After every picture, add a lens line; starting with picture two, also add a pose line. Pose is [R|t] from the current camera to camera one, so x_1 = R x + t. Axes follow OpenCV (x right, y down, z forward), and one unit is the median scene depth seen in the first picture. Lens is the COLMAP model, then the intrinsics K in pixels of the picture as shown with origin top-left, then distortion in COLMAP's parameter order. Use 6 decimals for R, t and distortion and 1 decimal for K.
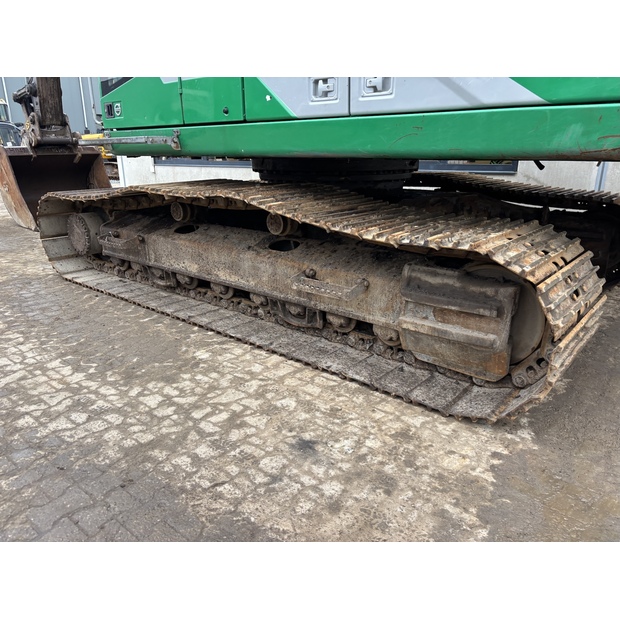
lens RADIAL K [[468.8, 0, 311.9], [0, 468.8, 312.6], [0, 0, 1]] dist [0.045915, -0.055923]
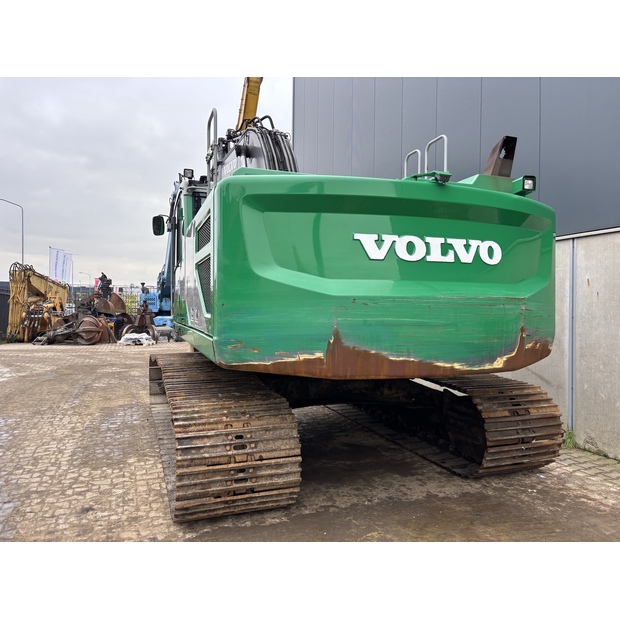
lens RADIAL K [[468.8, 0, 310.1], [0, 468.8, 305.3], [0, 0, 1]] dist [0.045915, -0.055923]
pose [[0.869781, 0.005865, -0.493403, 1.203705], [-0.166906, 0.944486, -0.282999, -0.063544], [0.464352, 0.328499, 0.822475, -0.260519]]
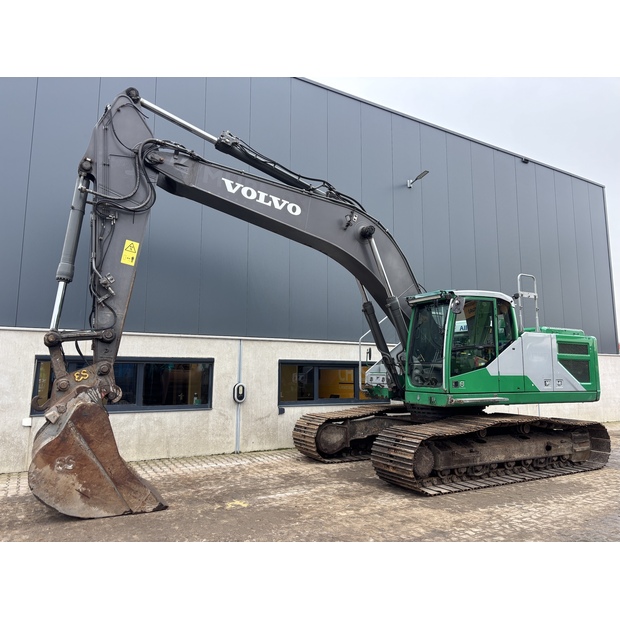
lens RADIAL K [[468.8, 0, 308.3], [0, 468.8, 310.2], [0, 0, 1]] dist [0.045915, -0.055923]
pose [[0.355763, 0.128598, 0.925686, -3.441820], [0.294929, 0.924426, -0.241771, -0.595788], [-0.886820, 0.359025, 0.290949, 1.236258]]
